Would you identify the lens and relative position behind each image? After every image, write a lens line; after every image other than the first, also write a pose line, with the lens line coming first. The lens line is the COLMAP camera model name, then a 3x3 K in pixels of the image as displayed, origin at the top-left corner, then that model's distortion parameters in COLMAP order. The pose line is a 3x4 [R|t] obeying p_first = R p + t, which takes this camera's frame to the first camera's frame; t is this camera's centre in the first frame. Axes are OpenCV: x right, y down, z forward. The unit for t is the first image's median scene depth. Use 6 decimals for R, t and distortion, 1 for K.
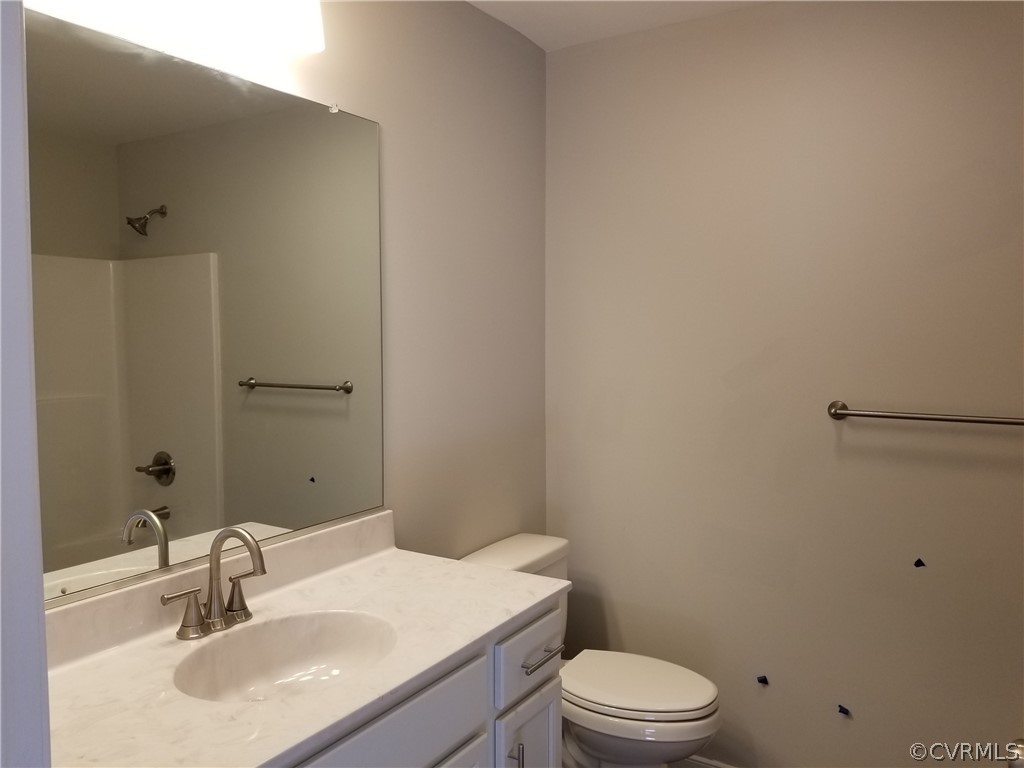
lens RADIAL K [[797.7, 0, 512.0], [0, 797.7, 384.0], [0, 0, 1]] dist [0.082842, -0.099640]
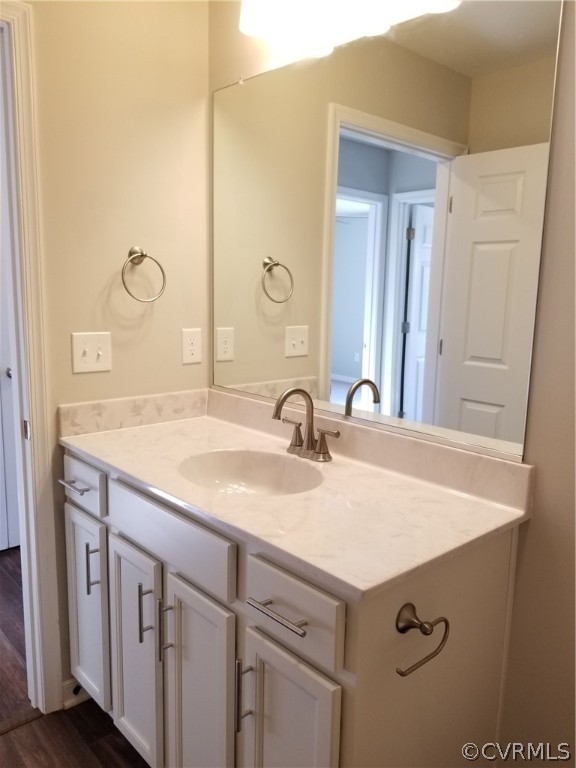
lens RADIAL K [[598.2, 0, 288.0], [0, 598.2, 384.0], [0, 0, 1]] dist [0.082842, -0.099640]
pose [[-0.274155, 0.145912, -0.950552, 0.624044], [-0.088570, 0.980391, 0.176037, -0.014355], [0.957598, 0.132452, -0.255856, 1.164196]]
